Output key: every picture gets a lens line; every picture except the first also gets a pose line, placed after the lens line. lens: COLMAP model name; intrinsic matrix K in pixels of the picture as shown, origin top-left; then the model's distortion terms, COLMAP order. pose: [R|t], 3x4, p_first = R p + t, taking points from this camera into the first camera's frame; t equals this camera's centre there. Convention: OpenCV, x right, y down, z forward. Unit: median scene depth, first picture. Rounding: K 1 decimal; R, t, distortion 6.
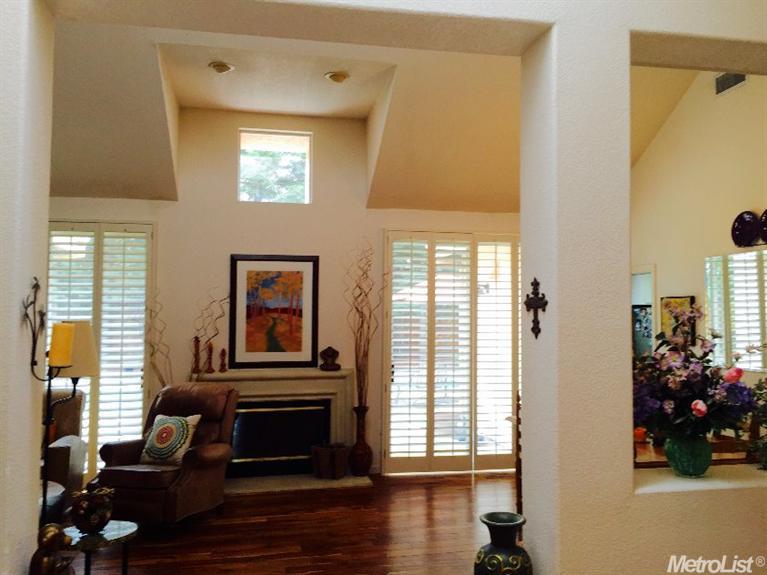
lens RADIAL K [[661.7, 0, 383.5], [0, 661.7, 287.5], [0, 0, 1]] dist [0.047258, -0.013151]
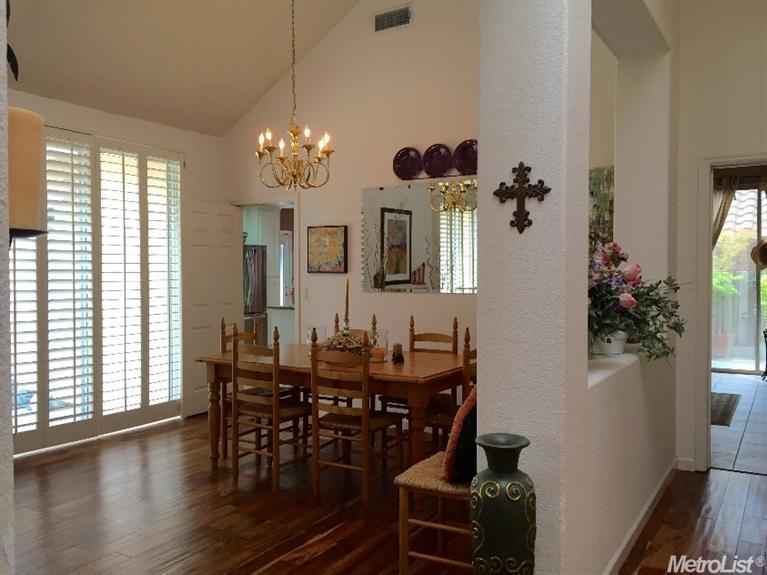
lens RADIAL K [[661.7, 0, 383.5], [0, 661.7, 287.5], [0, 0, 1]] dist [0.047258, -0.013151]
pose [[0.686417, -0.020028, 0.726932, -0.302745], [-0.030936, 0.997912, 0.056706, 0.060096], [-0.726550, -0.061412, 0.684364, 0.307267]]
